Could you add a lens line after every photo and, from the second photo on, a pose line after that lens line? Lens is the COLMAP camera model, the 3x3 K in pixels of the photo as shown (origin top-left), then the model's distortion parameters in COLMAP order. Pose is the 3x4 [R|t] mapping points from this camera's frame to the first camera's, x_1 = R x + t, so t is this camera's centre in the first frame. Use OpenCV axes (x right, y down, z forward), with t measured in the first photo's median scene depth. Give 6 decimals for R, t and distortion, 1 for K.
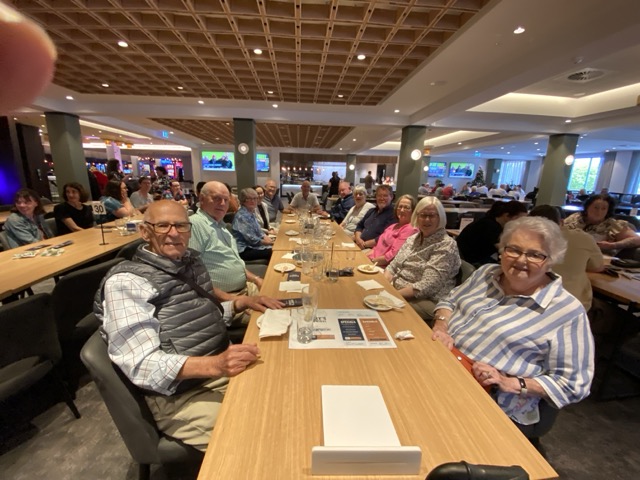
lens RADIAL K [[257.2, 0, 319.6], [0, 257.2, 241.5], [0, 0, 1]] dist [-0.000172, -0.000007]
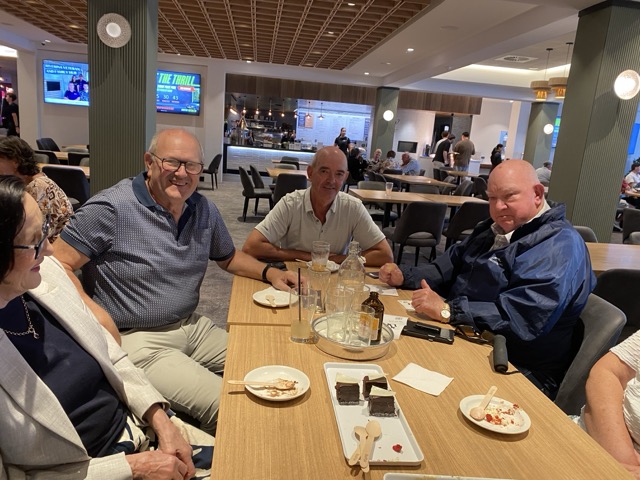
lens RADIAL K [[488.4, 0, 318.6], [0, 488.4, 239.2], [0, 0, 1]] dist [-0.028746, 0.000291]
pose [[0.997797, 0.044421, 0.049266, -0.025996], [-0.042638, 0.998418, -0.036654, -0.039127], [-0.050816, 0.034473, 0.998113, 0.170531]]
